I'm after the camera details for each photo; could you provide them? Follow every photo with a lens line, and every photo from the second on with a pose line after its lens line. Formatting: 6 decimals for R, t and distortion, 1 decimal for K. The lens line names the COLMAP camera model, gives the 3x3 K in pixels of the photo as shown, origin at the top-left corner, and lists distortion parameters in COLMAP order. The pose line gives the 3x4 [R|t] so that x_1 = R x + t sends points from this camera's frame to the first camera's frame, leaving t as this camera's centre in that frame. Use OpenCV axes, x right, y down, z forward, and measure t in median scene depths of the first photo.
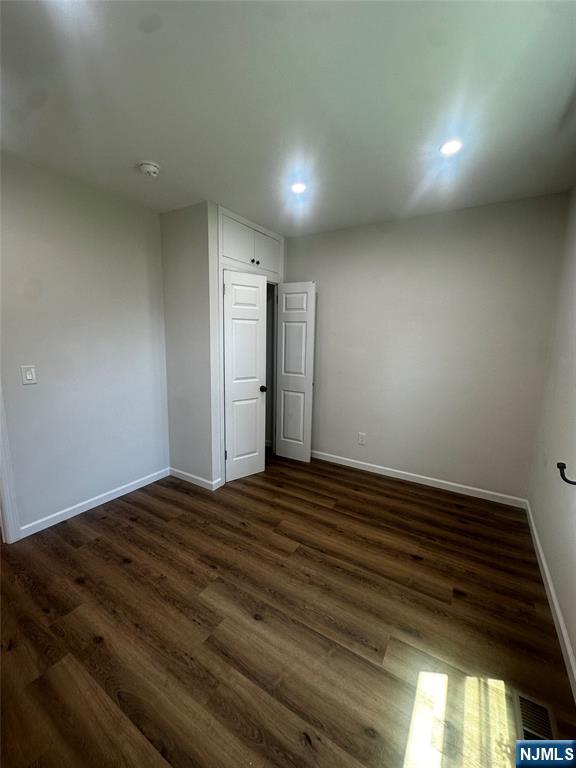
lens RADIAL K [[307.7, 0, 288.4], [0, 307.7, 382.1], [0, 0, 1]] dist [-0.002424, 0.000300]
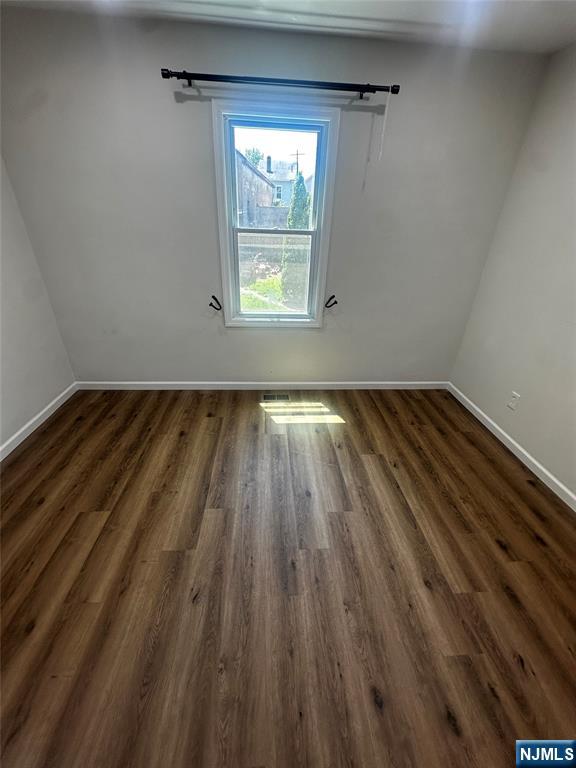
lens RADIAL K [[307.7, 0, 288.4], [0, 307.7, 382.1], [0, 0, 1]] dist [-0.002424, 0.000300]
pose [[-0.576567, -0.413634, 0.704612, -0.606039], [0.078868, 0.830182, 0.551885, -0.224469], [-0.813235, 0.373770, -0.446033, 1.205501]]
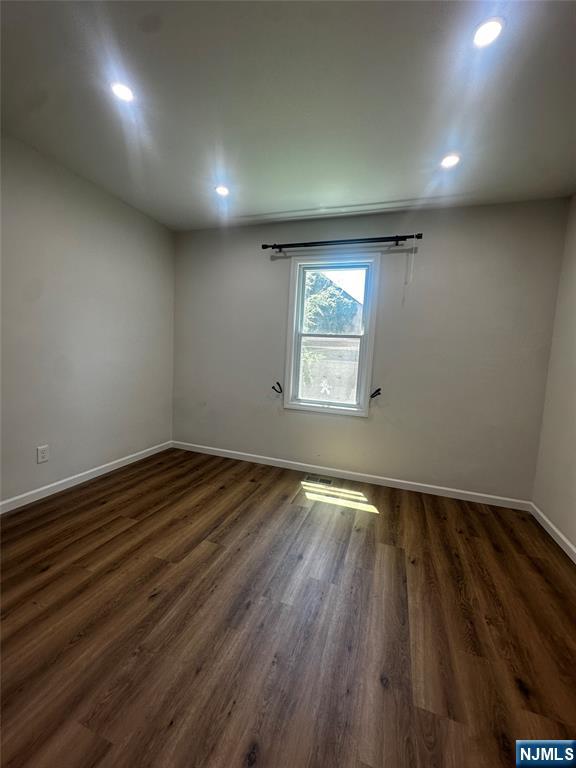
lens RADIAL K [[307.7, 0, 288.4], [0, 307.7, 382.1], [0, 0, 1]] dist [-0.002424, 0.000300]
pose [[-0.213882, -0.116037, 0.969943, -0.957924], [0.089761, 0.986385, 0.137797, -0.043641], [-0.972727, 0.116535, -0.200554, 1.007721]]
